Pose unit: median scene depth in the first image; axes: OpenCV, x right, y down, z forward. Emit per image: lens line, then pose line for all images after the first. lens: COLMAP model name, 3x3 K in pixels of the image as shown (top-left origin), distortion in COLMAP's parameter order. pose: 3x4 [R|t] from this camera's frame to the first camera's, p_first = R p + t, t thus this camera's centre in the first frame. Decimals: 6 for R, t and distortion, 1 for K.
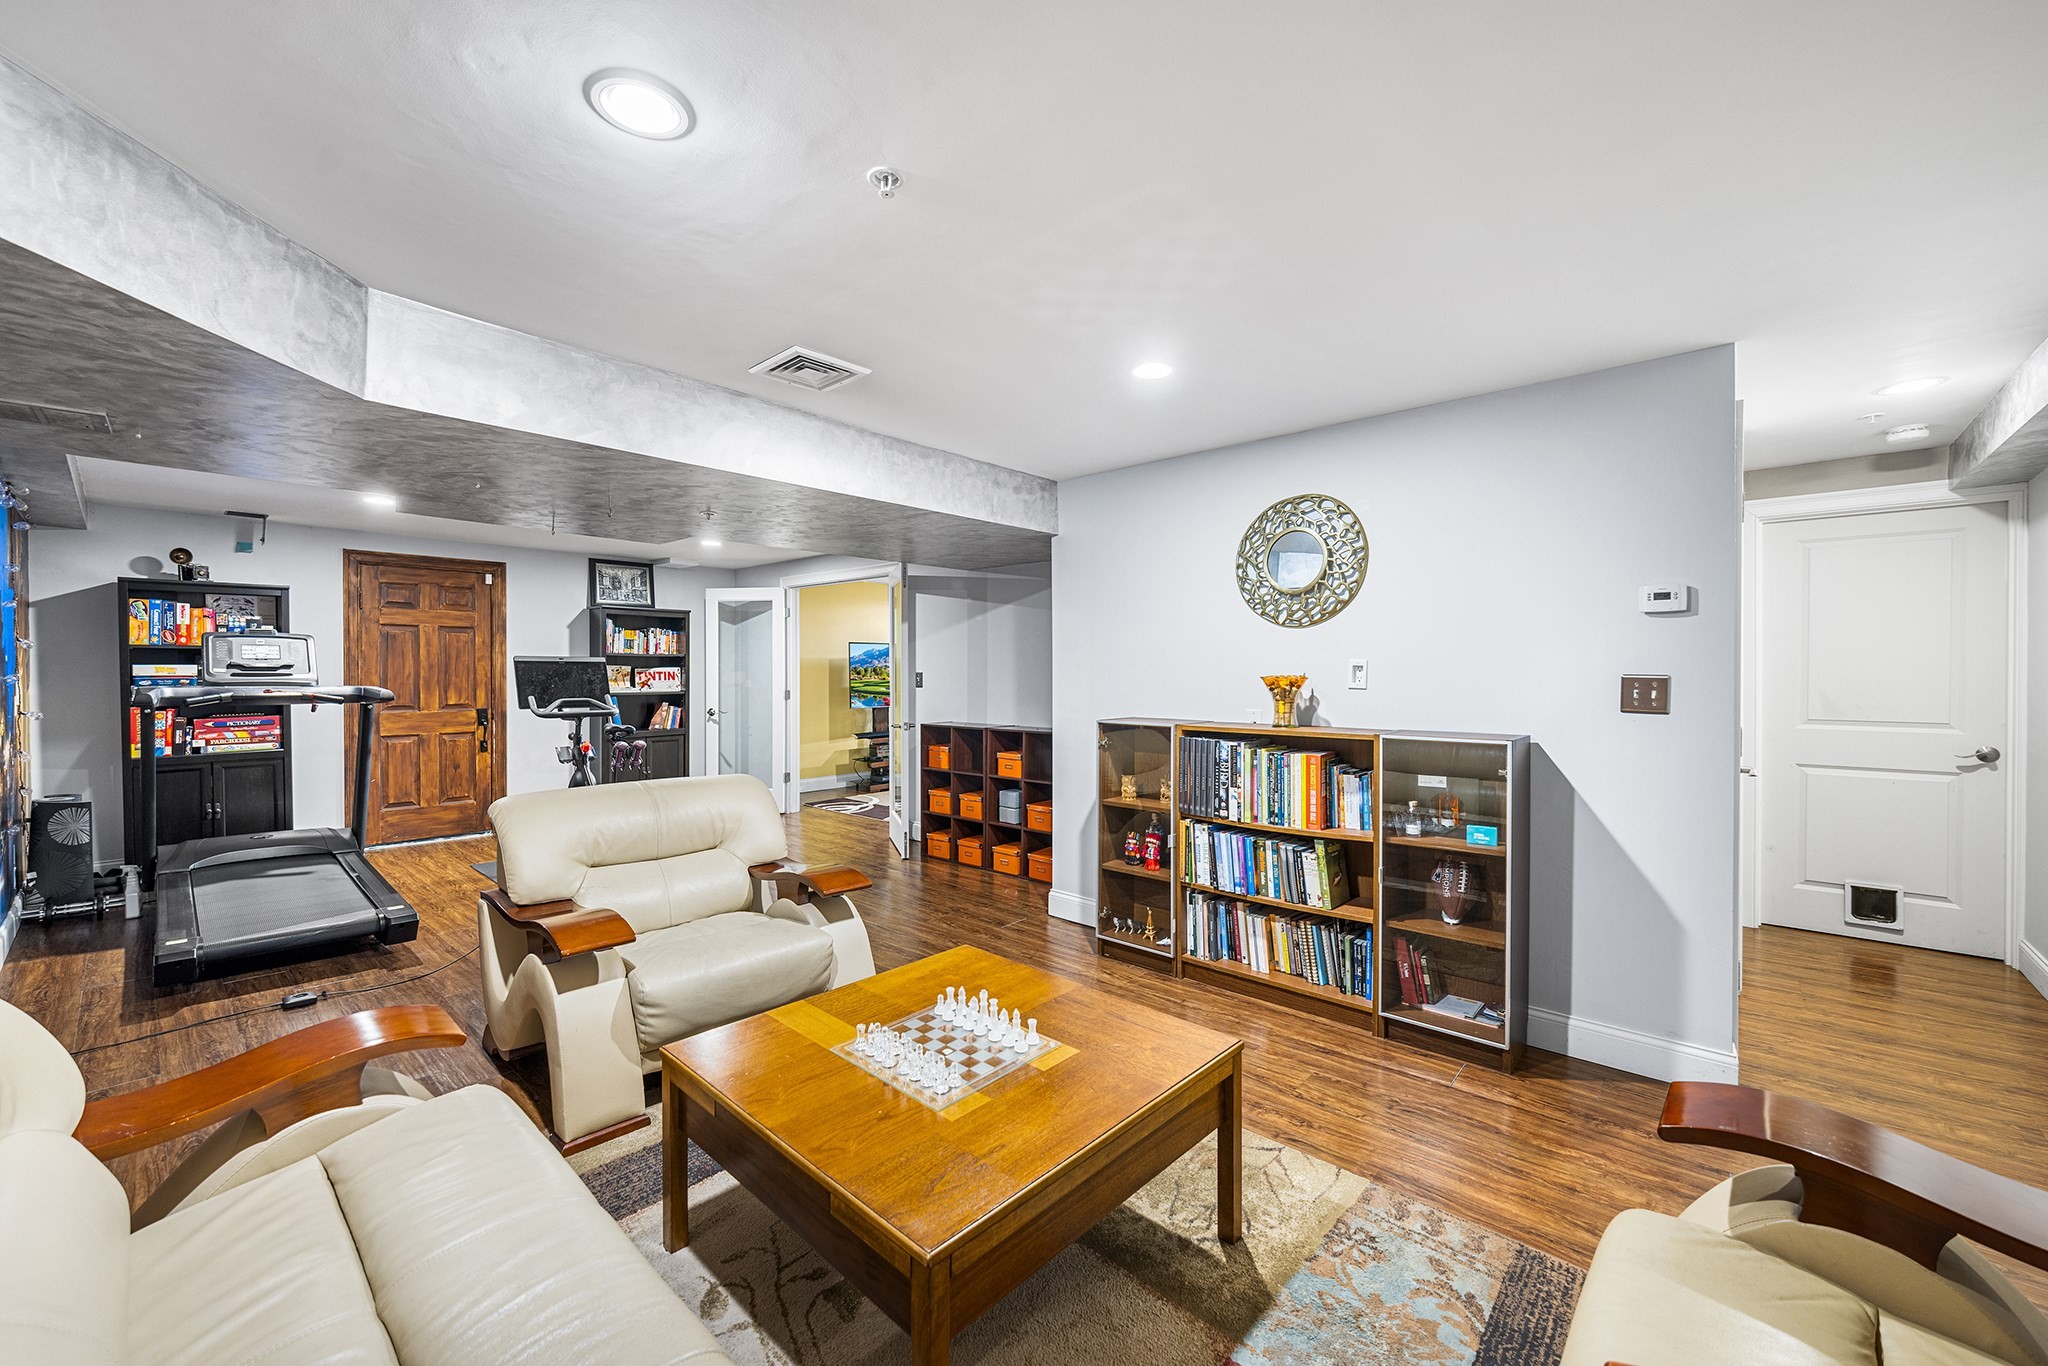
lens RADIAL K [[800.1, 0, 1021.3], [0, 800.1, 679.4], [0, 0, 1]] dist [0.002976, -0.000308]
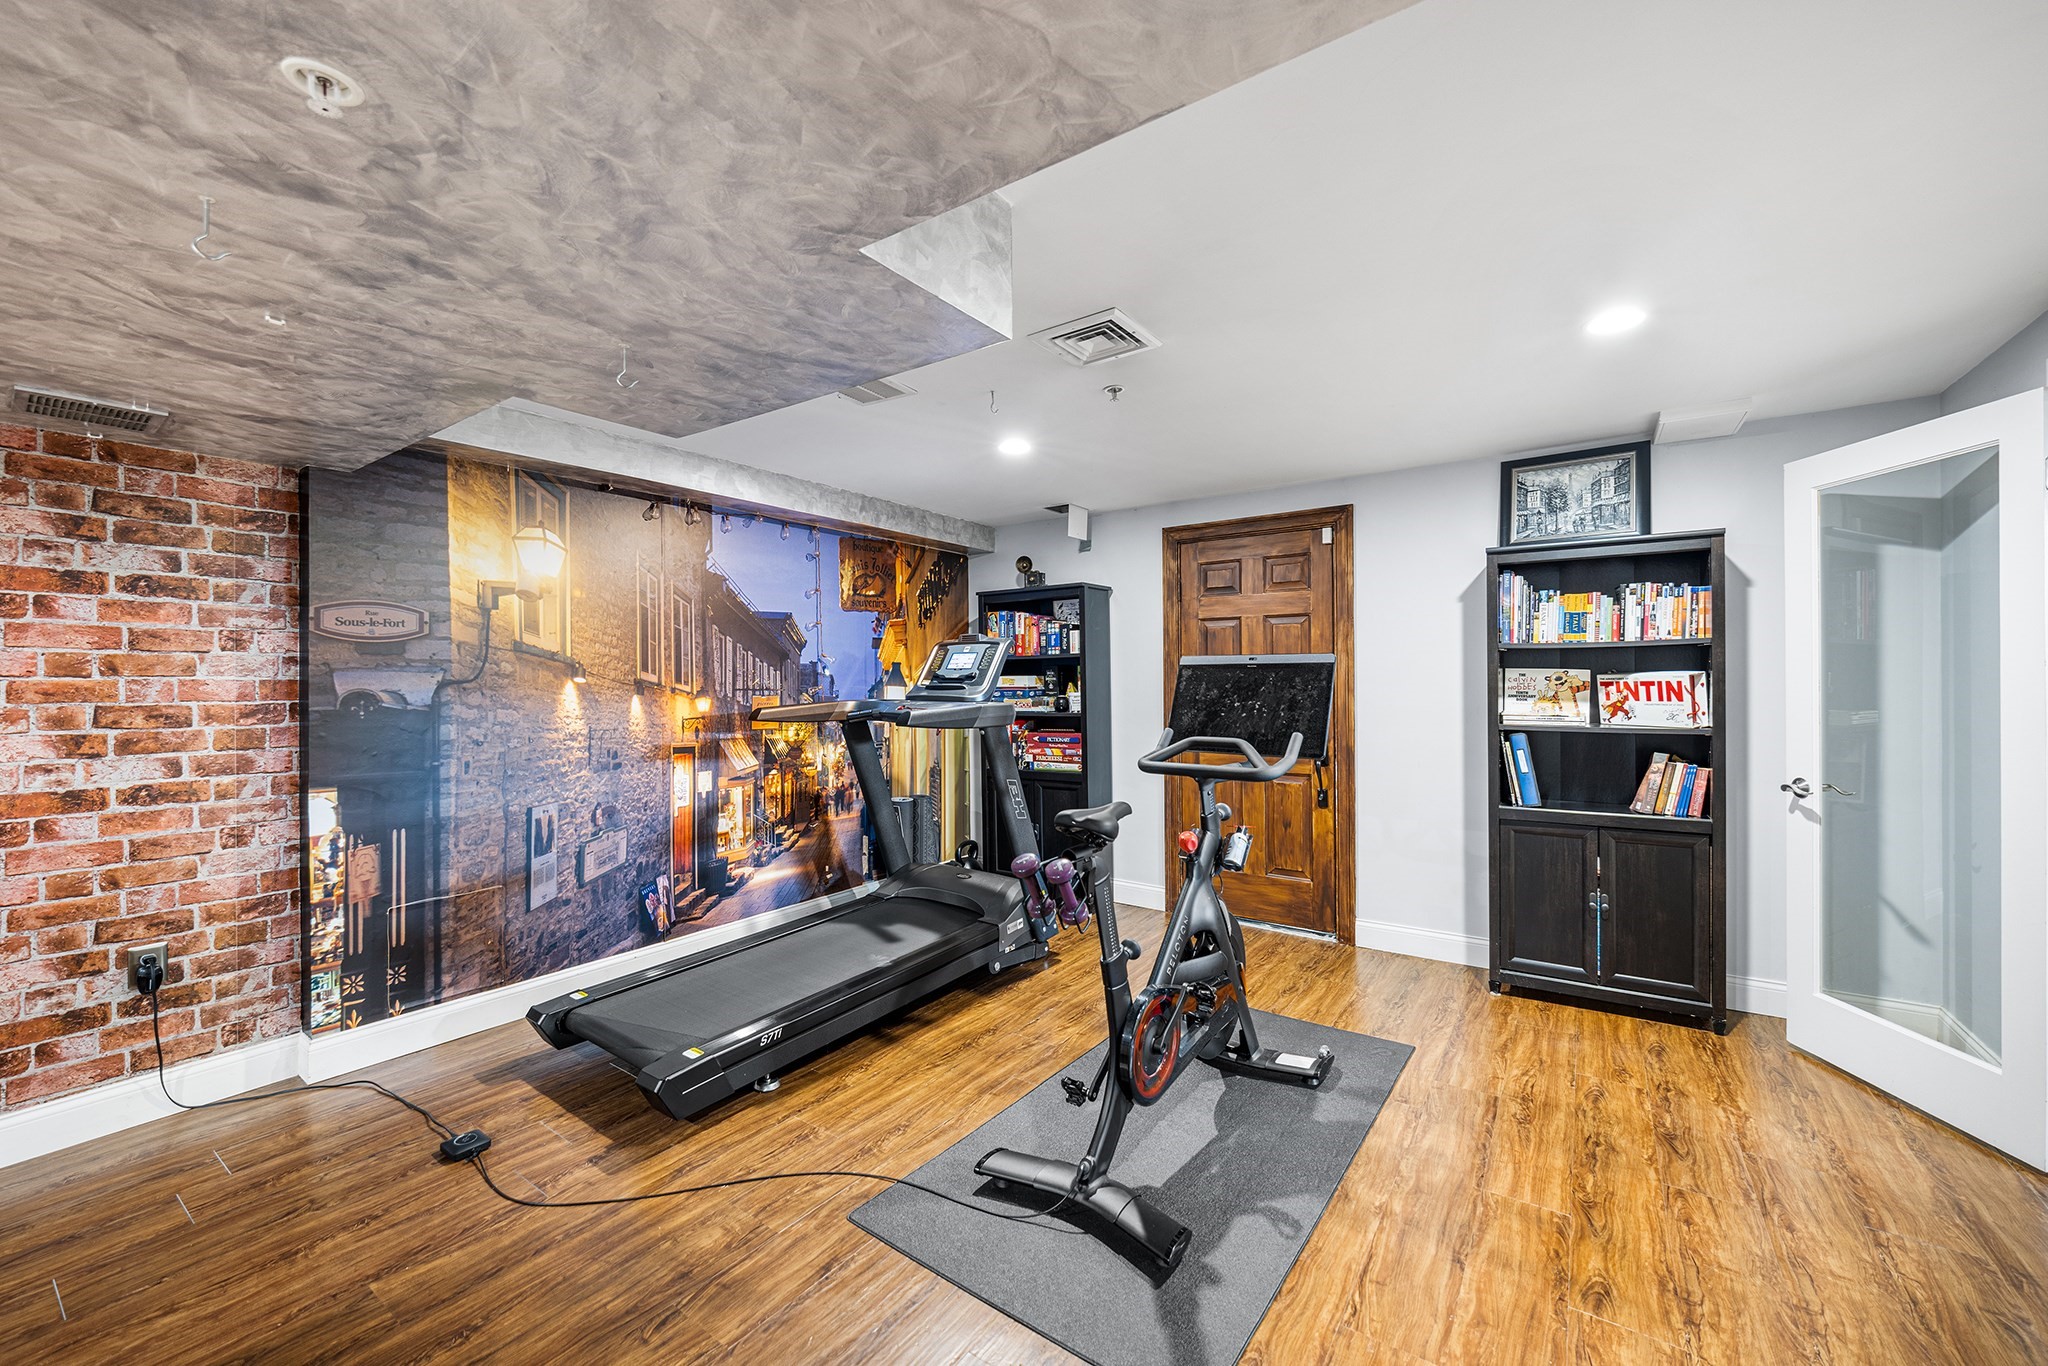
lens RADIAL K [[800.1, 0, 1021.3], [0, 800.1, 675.0], [0, 0, 1]] dist [0.002976, -0.000308]
pose [[0.109380, -0.005798, -0.993983, -0.063638], [-0.004199, 0.999971, -0.006295, -0.010158], [0.993991, 0.004862, 0.109353, 0.699936]]
